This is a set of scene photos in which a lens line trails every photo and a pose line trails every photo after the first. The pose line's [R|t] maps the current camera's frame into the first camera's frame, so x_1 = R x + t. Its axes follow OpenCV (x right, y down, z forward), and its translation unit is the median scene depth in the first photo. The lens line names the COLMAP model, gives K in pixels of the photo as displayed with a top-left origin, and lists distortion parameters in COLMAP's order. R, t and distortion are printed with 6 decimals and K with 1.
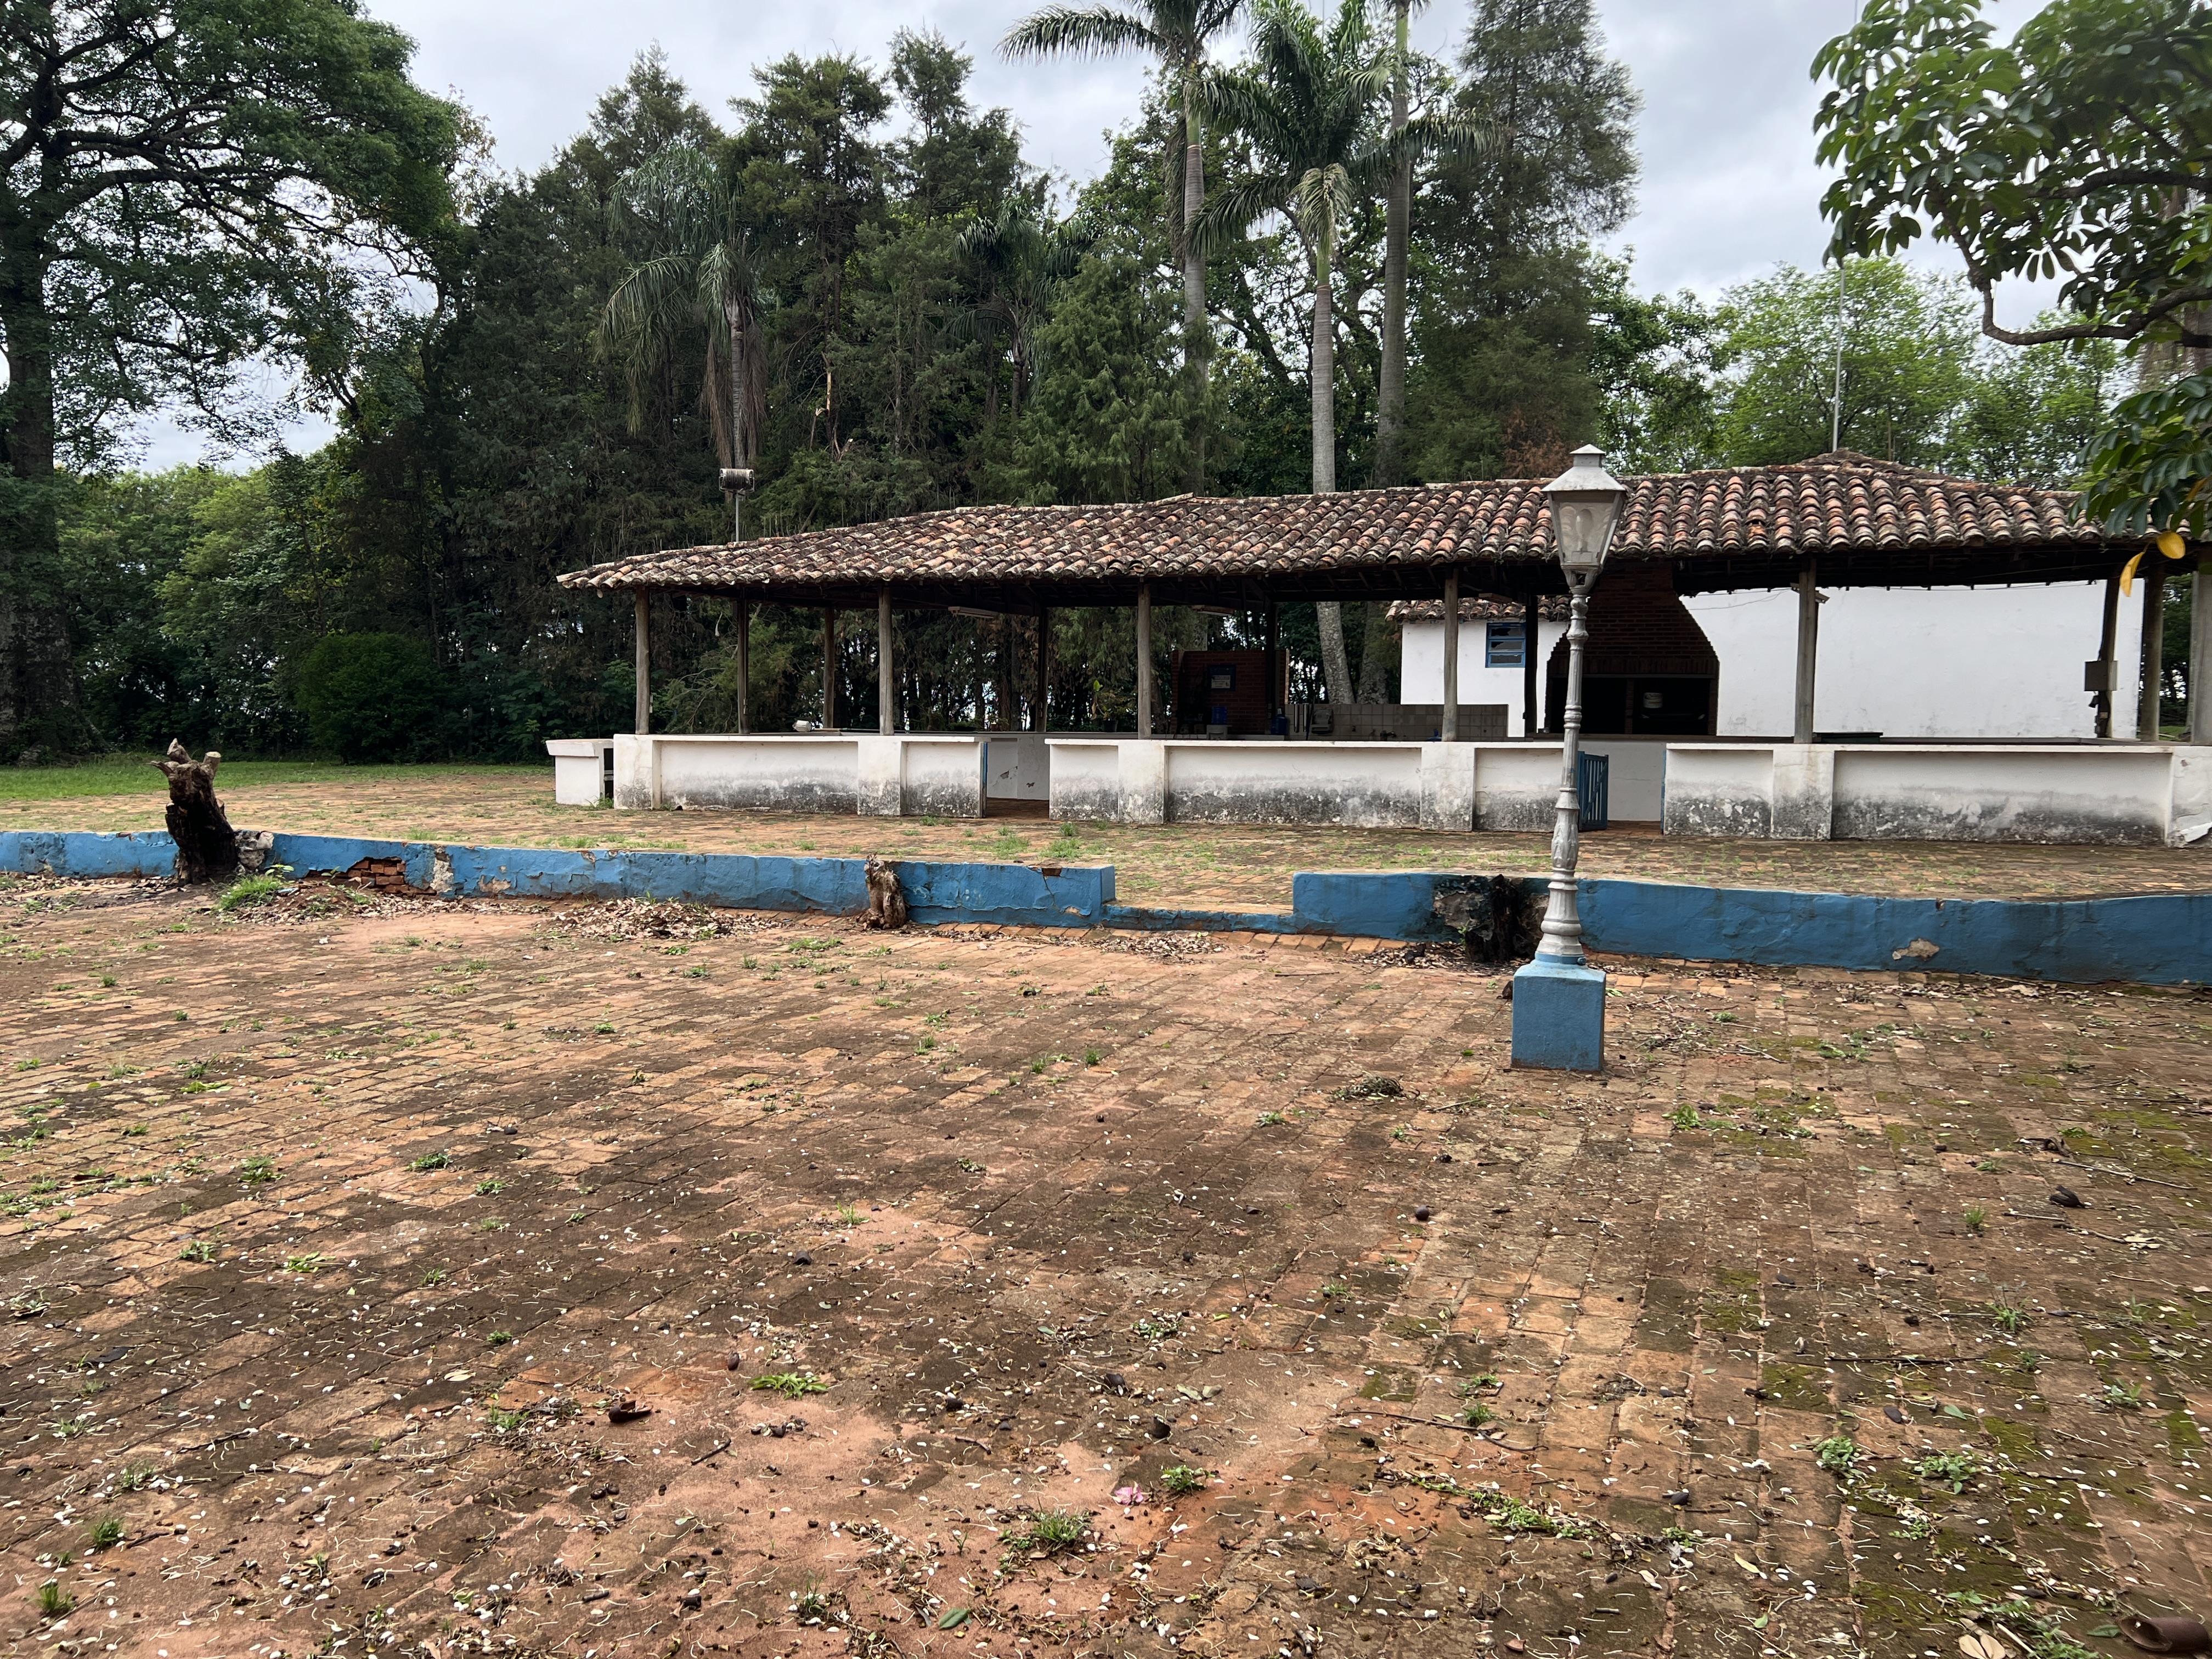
lens RADIAL K [[1675.3, 0, 1105.5], [0, 1675.3, 837.2], [0, 0, 1]] dist [-0.004025, 0.003419]
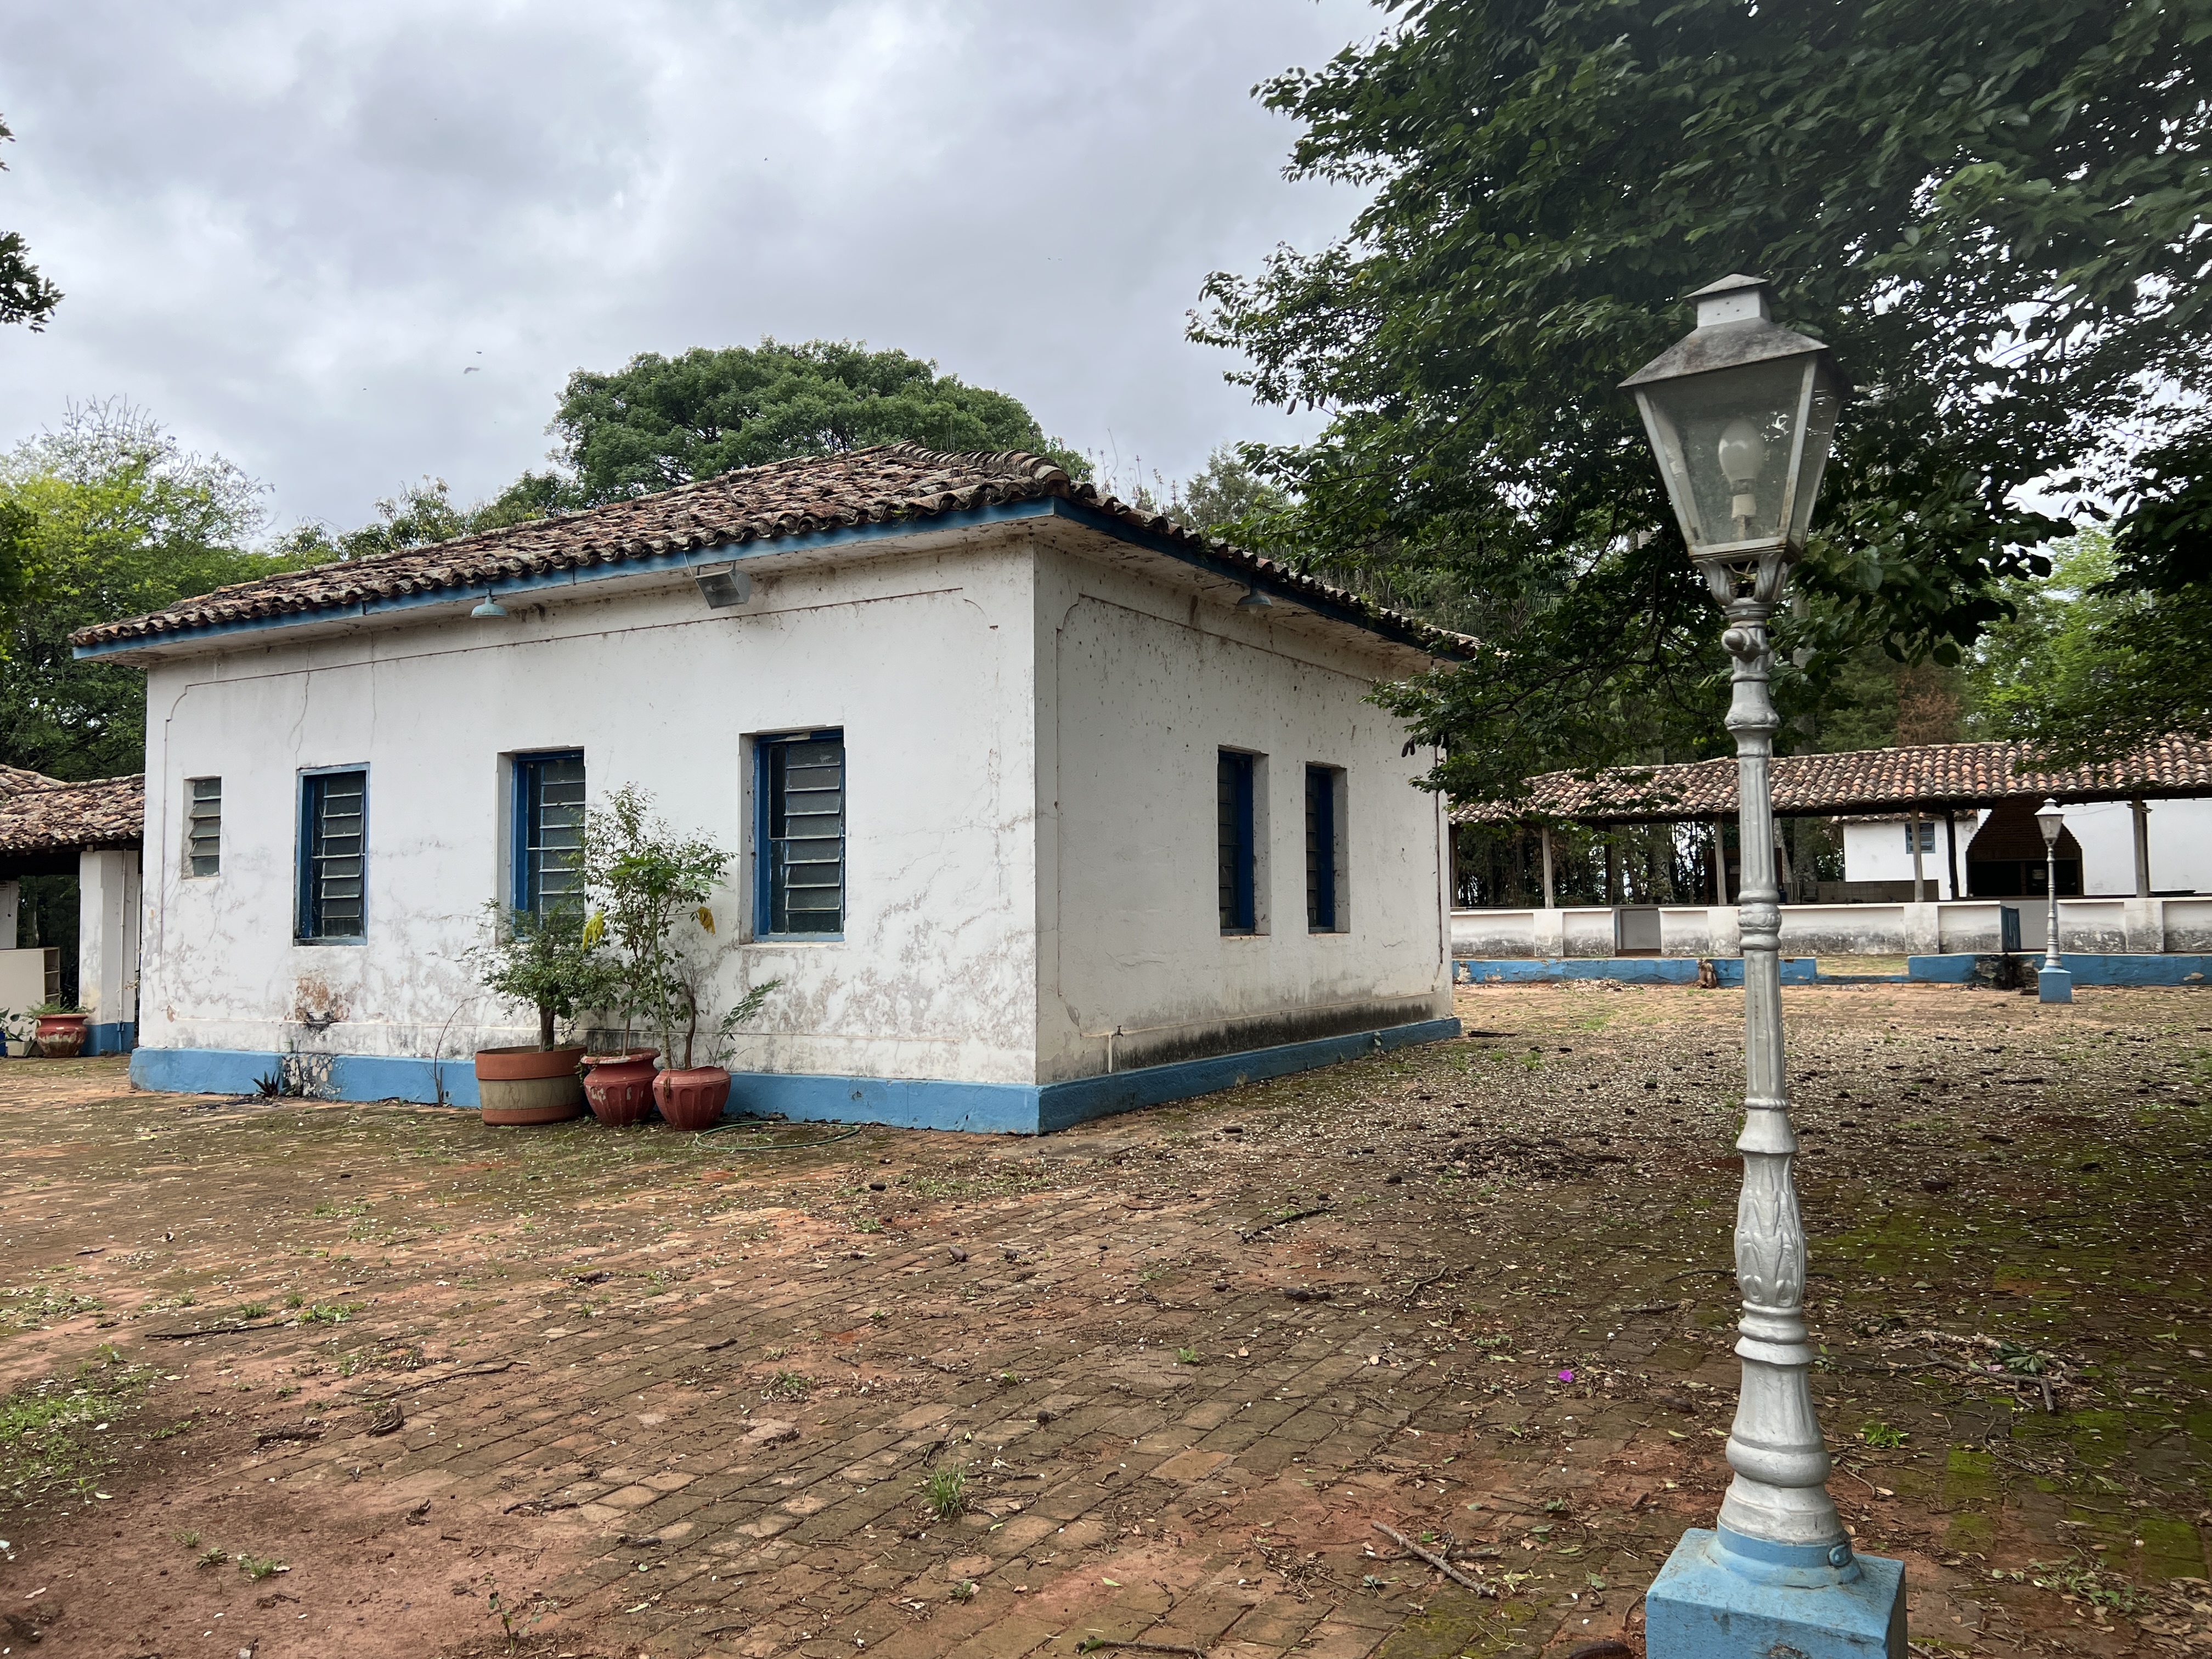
lens RADIAL K [[1675.3, 0, 1105.9], [0, 1675.3, 820.2], [0, 0, 1]] dist [-0.004025, 0.003419]
pose [[0.985963, -0.035279, -0.163193, -0.338413], [0.015519, 0.992555, -0.120804, 0.054165], [0.166240, 0.116576, 0.979170, -0.841541]]
